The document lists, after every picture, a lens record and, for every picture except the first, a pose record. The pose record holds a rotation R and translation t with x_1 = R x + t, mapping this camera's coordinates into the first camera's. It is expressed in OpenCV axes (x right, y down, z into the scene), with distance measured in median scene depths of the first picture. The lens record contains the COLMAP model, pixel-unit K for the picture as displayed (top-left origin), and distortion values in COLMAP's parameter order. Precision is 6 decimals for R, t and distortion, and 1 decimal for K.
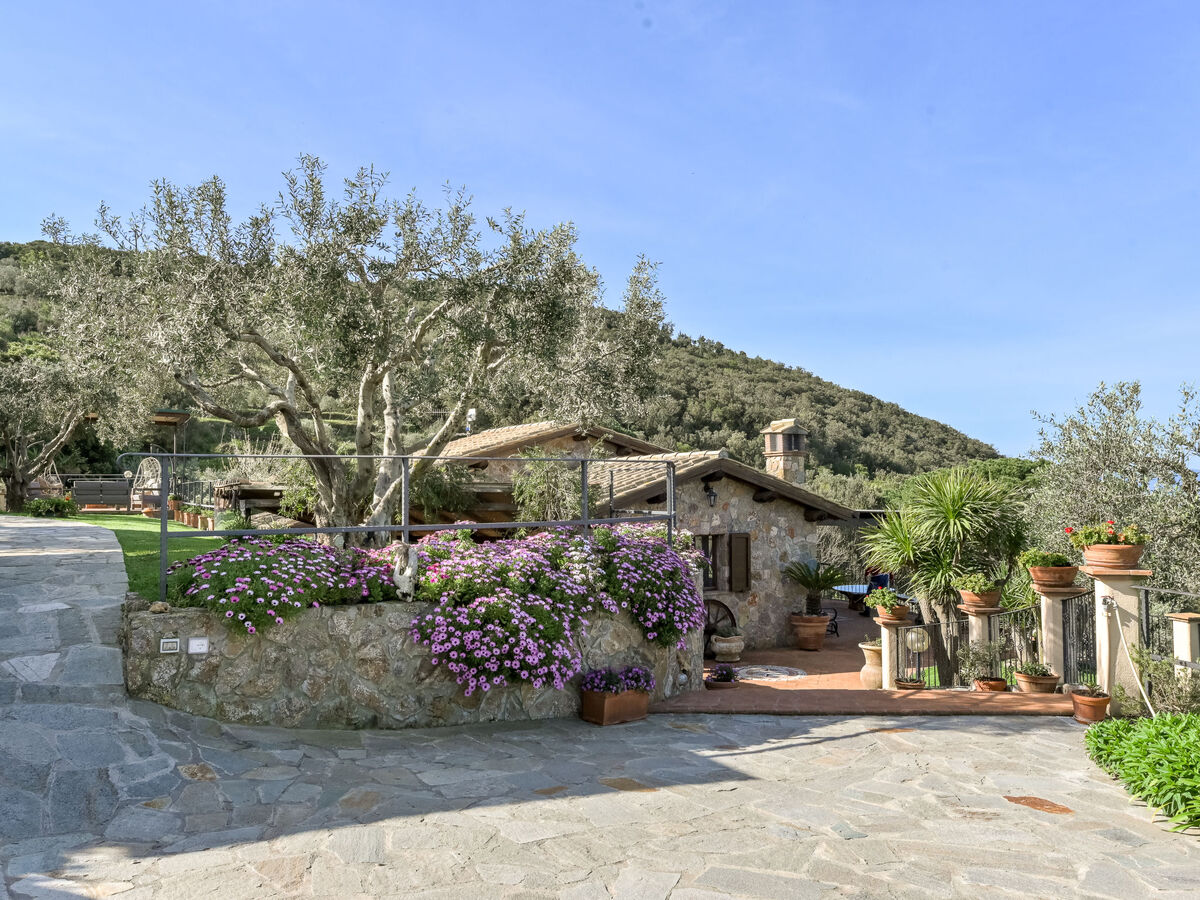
lens RADIAL K [[938.1, 0, 607.5], [0, 938.1, 441.9], [0, 0, 1]] dist [-0.013590, 0.001926]
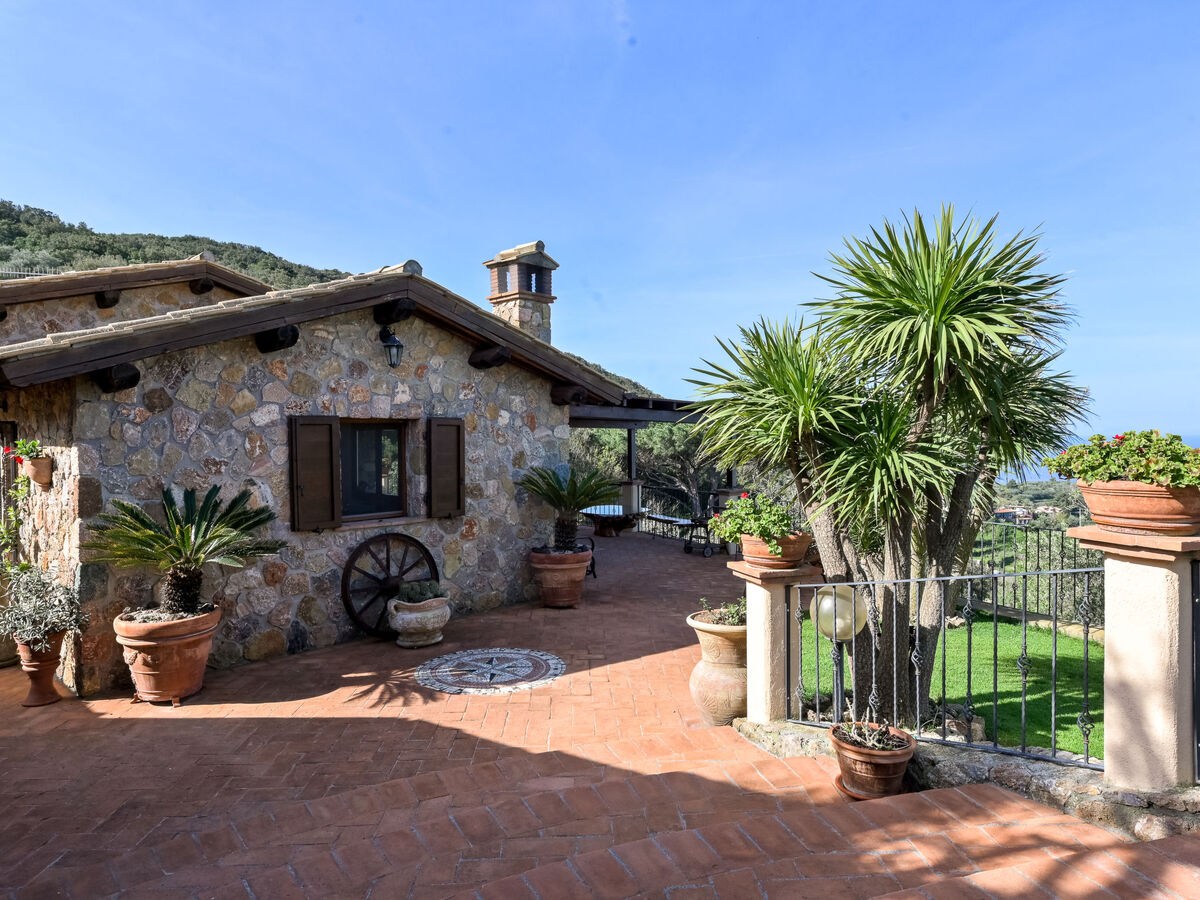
lens RADIAL K [[730.9, 0, 589.0], [0, 730.9, 449.7], [0, 0, 1]] dist [-0.007786, 0.003555]
pose [[0.956123, -0.007617, 0.292866, 0.093030], [-0.010628, 0.998102, 0.060658, 0.088480], [-0.292773, -0.061109, 0.954227, 0.539298]]
